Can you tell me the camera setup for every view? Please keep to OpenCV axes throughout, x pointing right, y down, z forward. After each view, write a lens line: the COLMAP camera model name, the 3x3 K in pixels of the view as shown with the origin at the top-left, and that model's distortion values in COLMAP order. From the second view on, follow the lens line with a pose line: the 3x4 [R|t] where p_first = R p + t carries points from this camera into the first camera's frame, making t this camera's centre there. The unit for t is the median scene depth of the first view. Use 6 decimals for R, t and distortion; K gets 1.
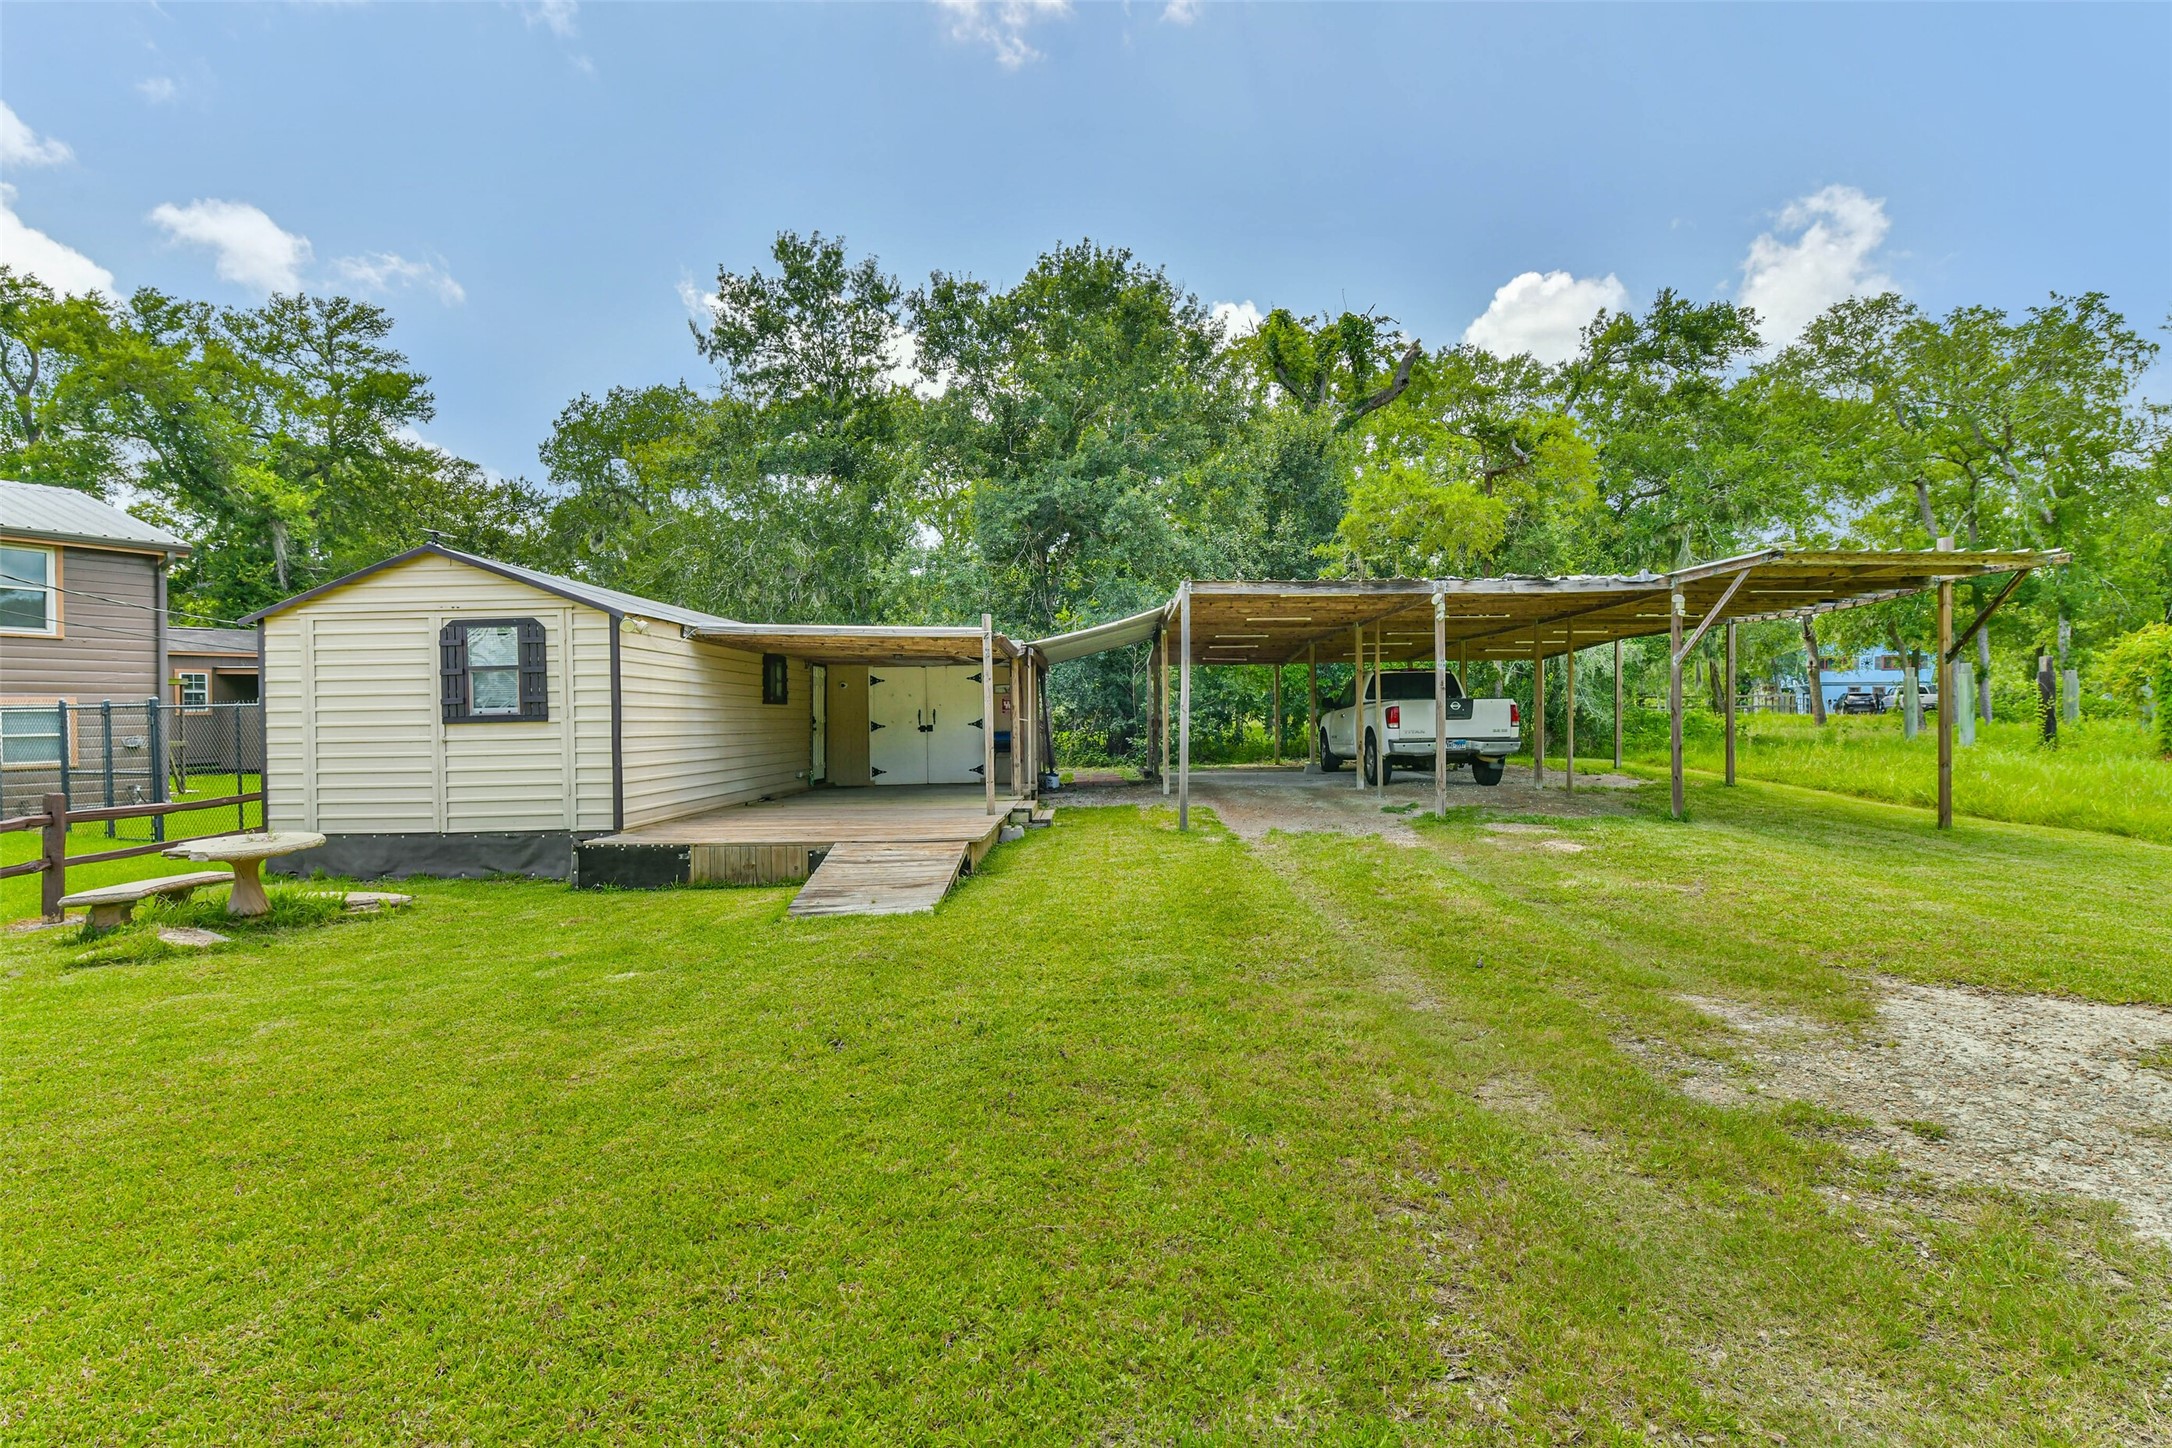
lens RADIAL K [[1074.2, 0, 1079.4], [0, 1074.2, 734.5], [0, 0, 1]] dist [0.001034, -0.010329]
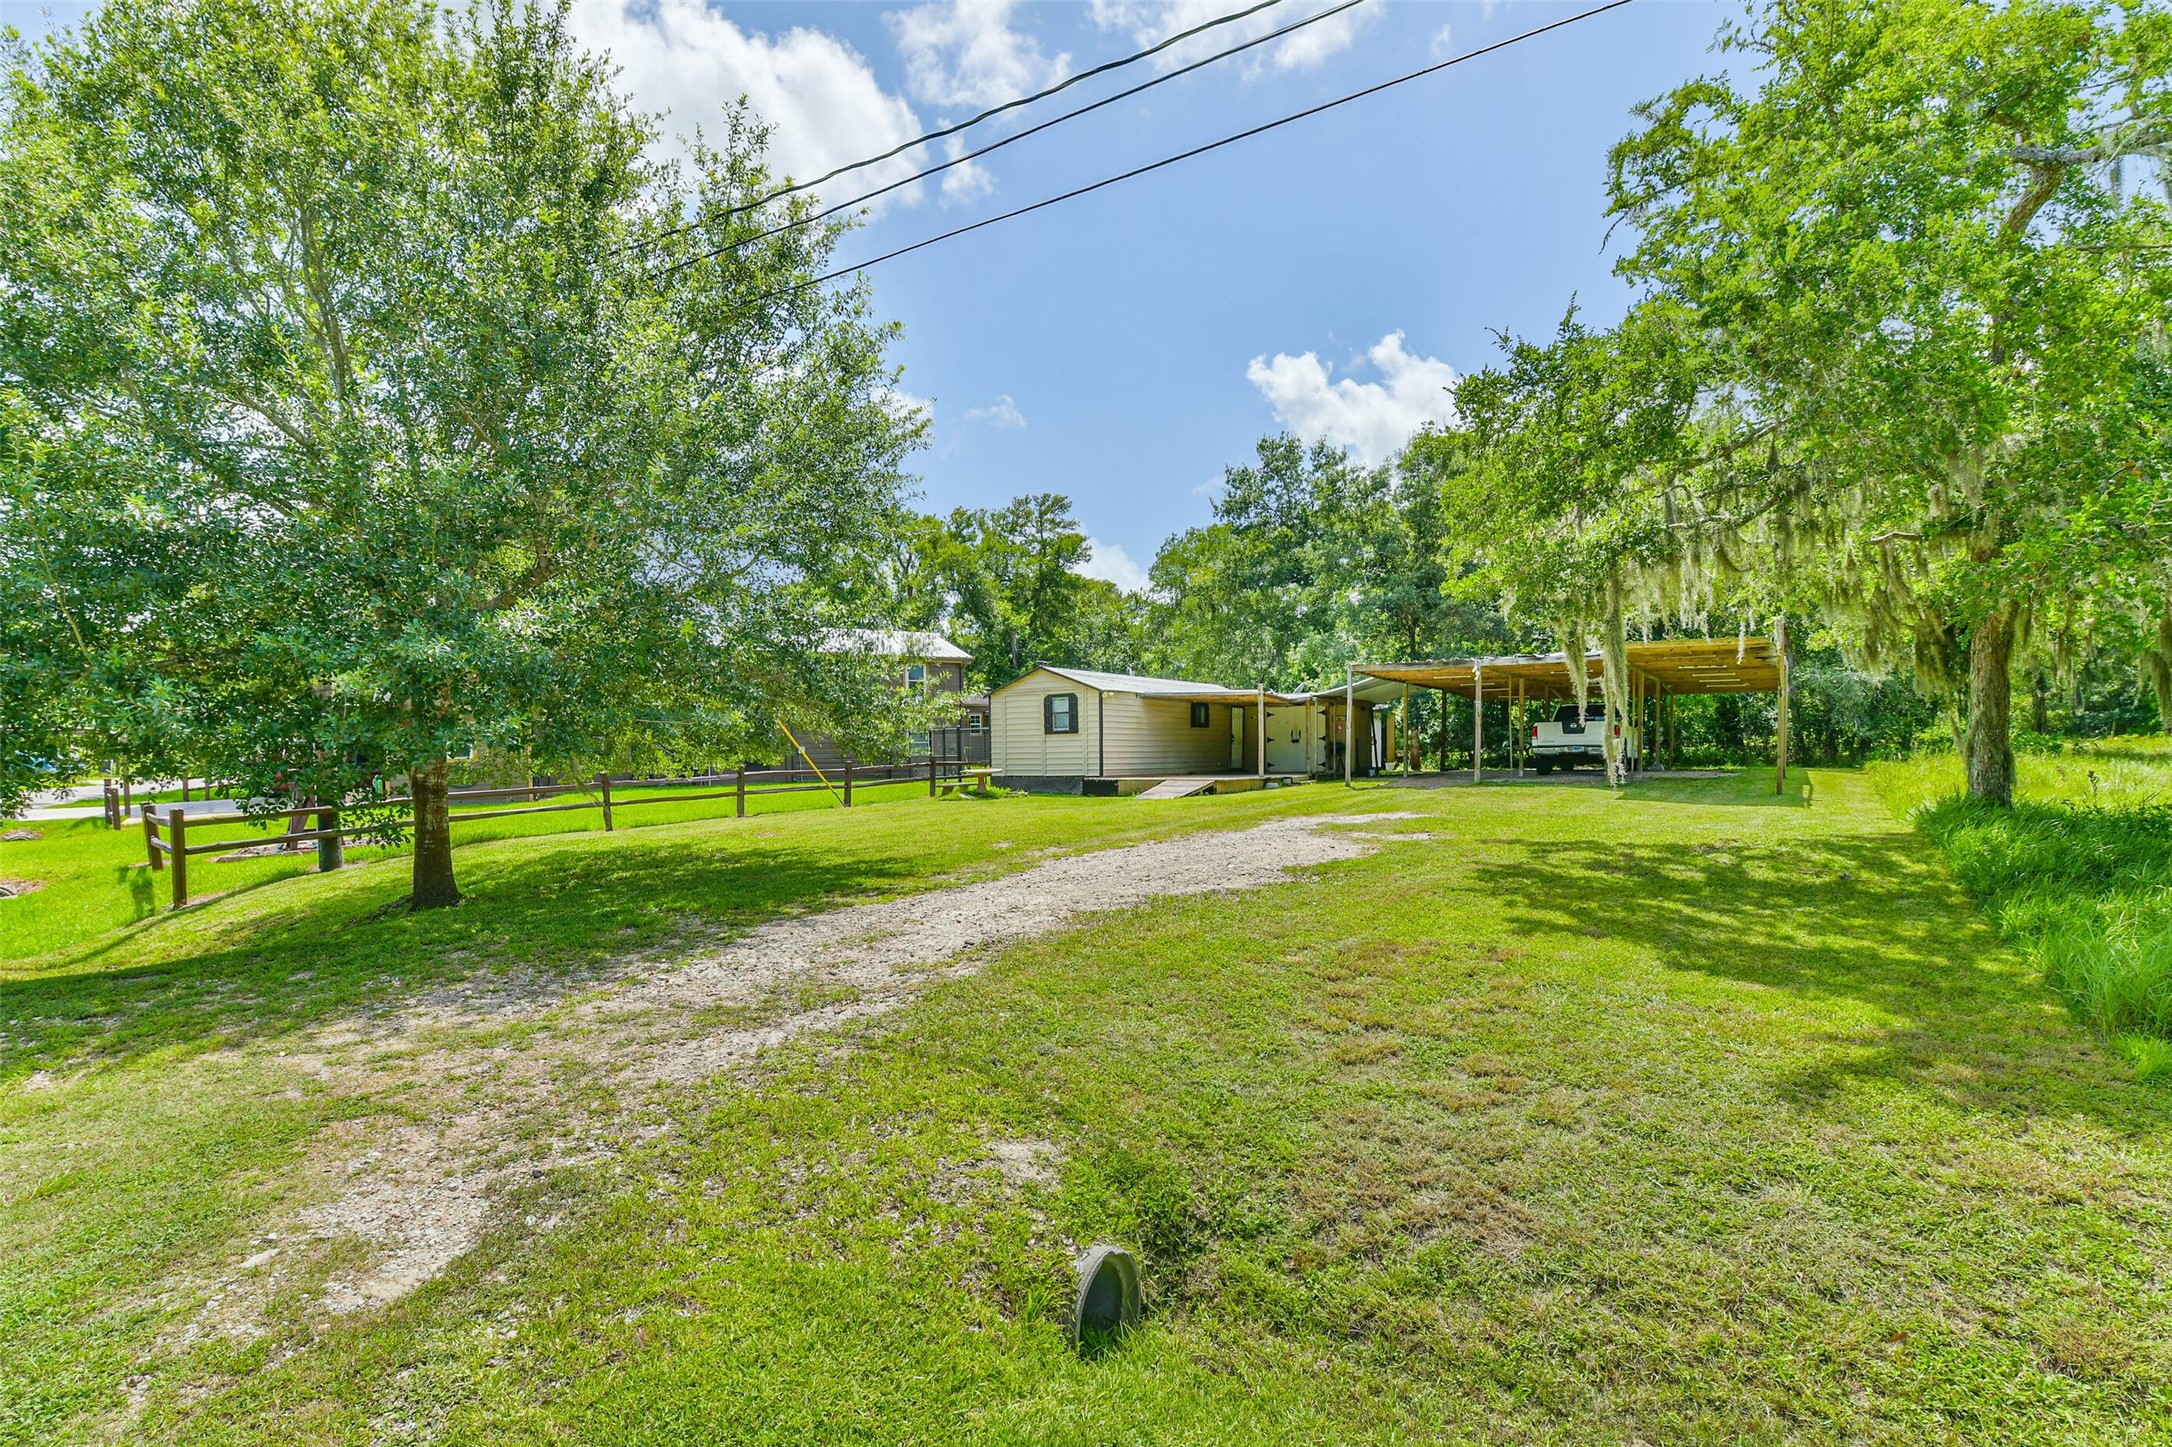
lens RADIAL K [[958.0, 0, 1095.9], [0, 958.0, 749.8], [0, 0, 1]] dist [0.024765, -0.000257]
pose [[0.841249, 0.005410, -0.540620, 0.311090], [-0.012367, 0.999881, -0.009239, 0.018947], [0.540506, 0.014459, 0.841216, -0.359301]]
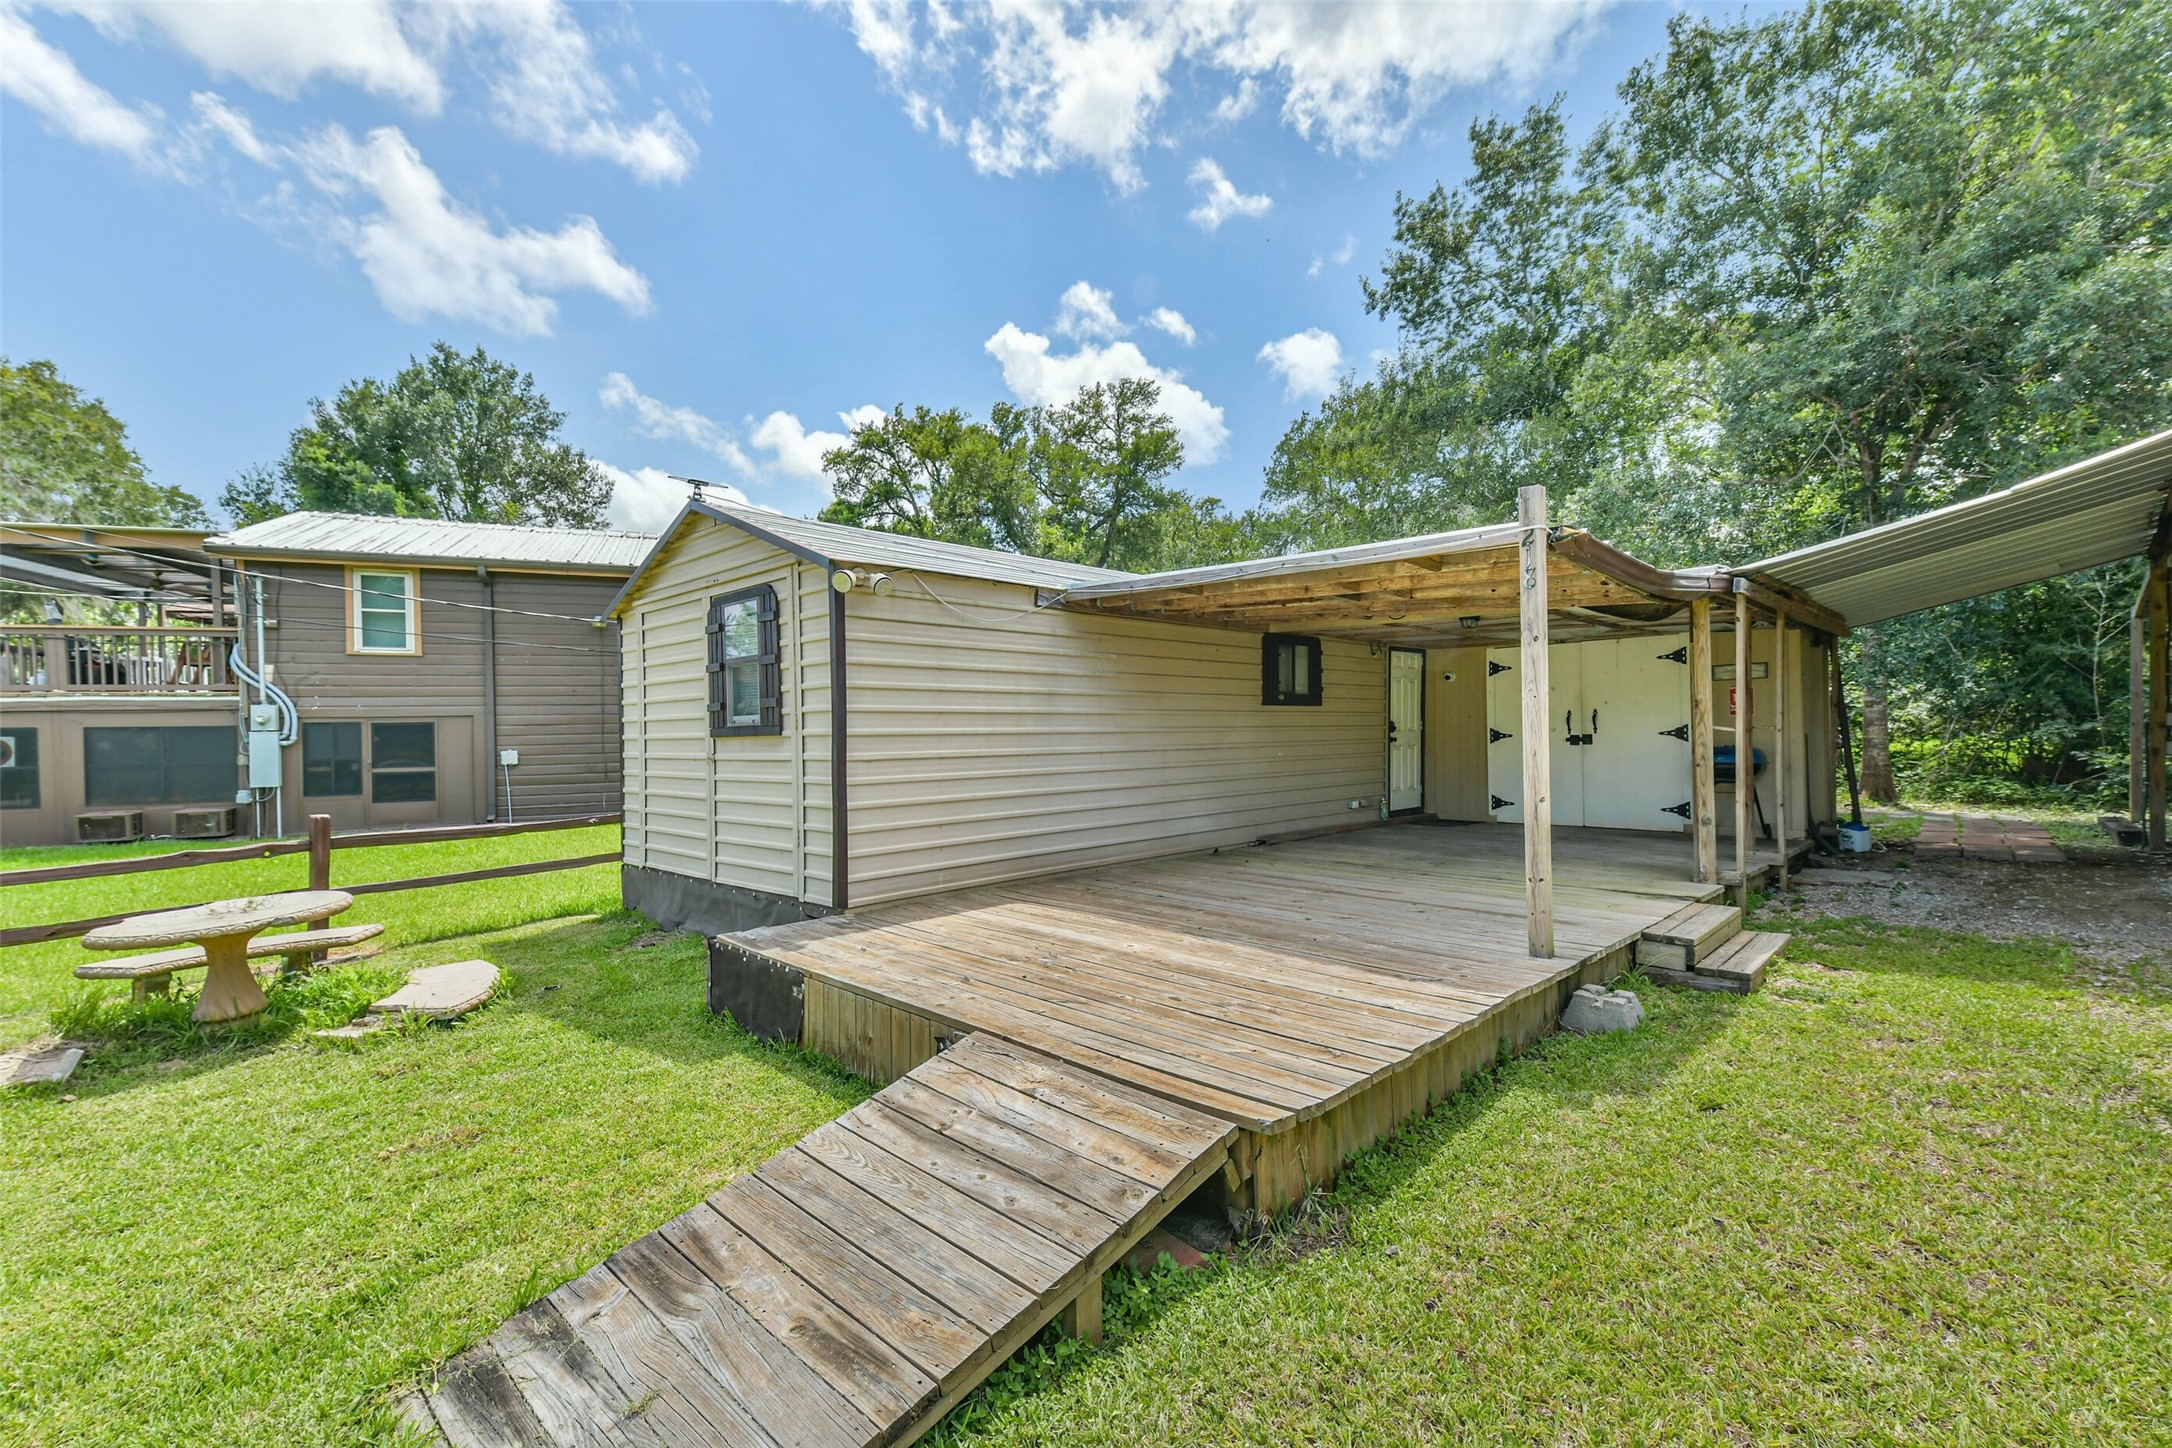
lens RADIAL K [[941.8, 0, 1080.2], [0, 941.8, 736.0], [0, 0, 1]] dist [0.069467, -0.000200]
pose [[0.733504, 0.005755, -0.679661, 0.018493], [-0.005452, 0.999982, 0.002583, -0.005240], [0.679663, 0.001811, 0.733522, 0.258957]]
